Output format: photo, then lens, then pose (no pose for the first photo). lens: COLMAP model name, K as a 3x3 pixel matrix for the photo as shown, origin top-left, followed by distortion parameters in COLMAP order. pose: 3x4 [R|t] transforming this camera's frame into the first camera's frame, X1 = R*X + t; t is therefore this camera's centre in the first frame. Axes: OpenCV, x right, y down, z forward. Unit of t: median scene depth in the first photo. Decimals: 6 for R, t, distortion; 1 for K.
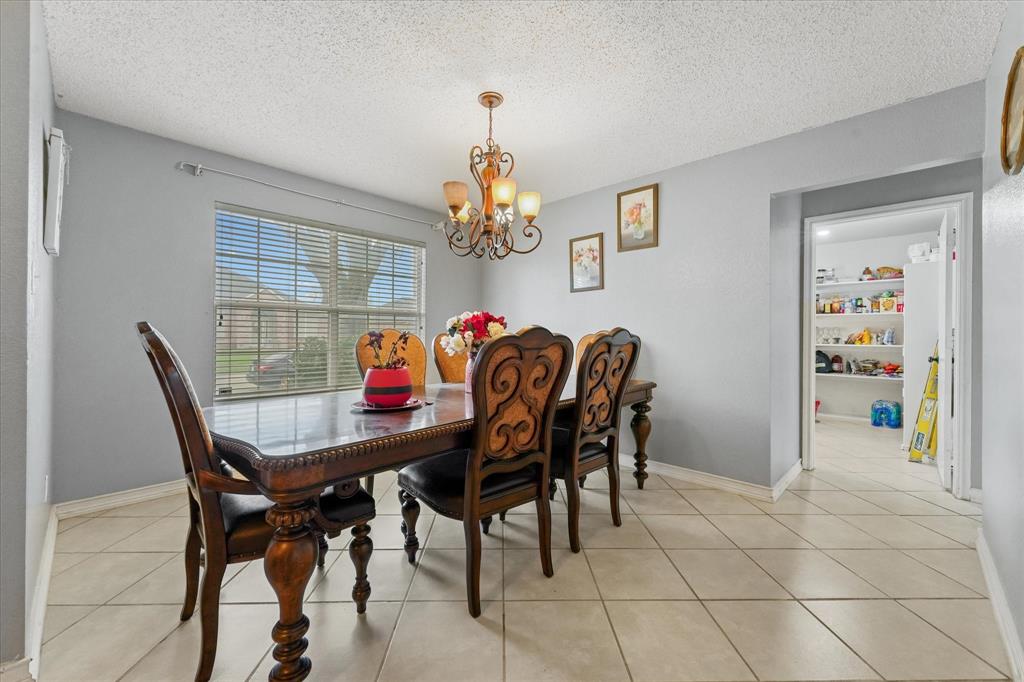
lens RADIAL K [[423.9, 0, 511.3], [0, 423.9, 335.0], [0, 0, 1]] dist [-0.001513, 0.000306]
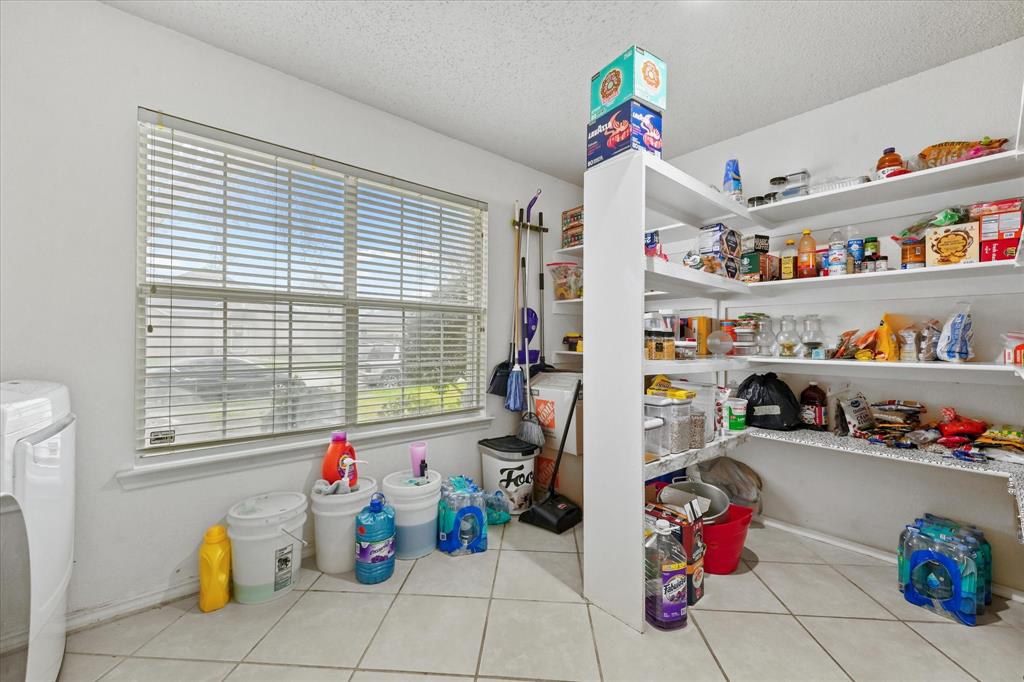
lens RADIAL K [[423.9, 0, 508.0], [0, 423.9, 341.0], [0, 0, 1]] dist [-0.001513, 0.000306]
pose [[0.995944, -0.002309, -0.089942, 0.068700], [0.002477, 0.999995, 0.001758, 0.000542], [0.089938, -0.001974, 0.995945, 0.076373]]
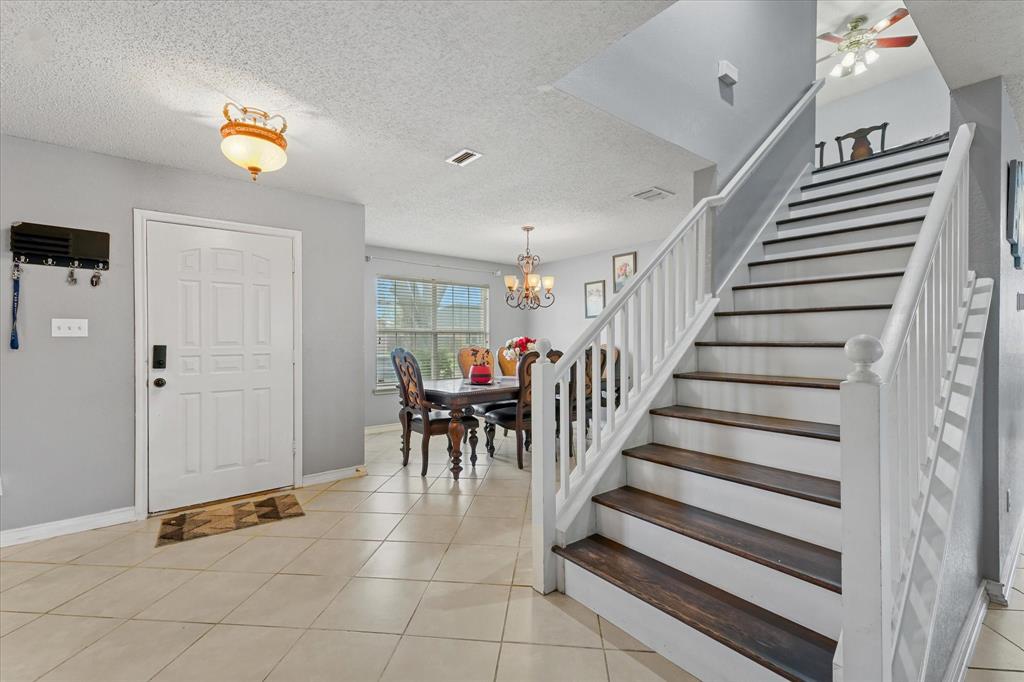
lens RADIAL K [[423.9, 0, 507.3], [0, 423.9, 343.1], [0, 0, 1]] dist [-0.001513, 0.000306]
pose [[0.991409, -0.007289, -0.130595, 0.141899], [0.008038, 0.999954, 0.005204, -0.052153], [0.130551, -0.006209, 0.991422, -1.239278]]
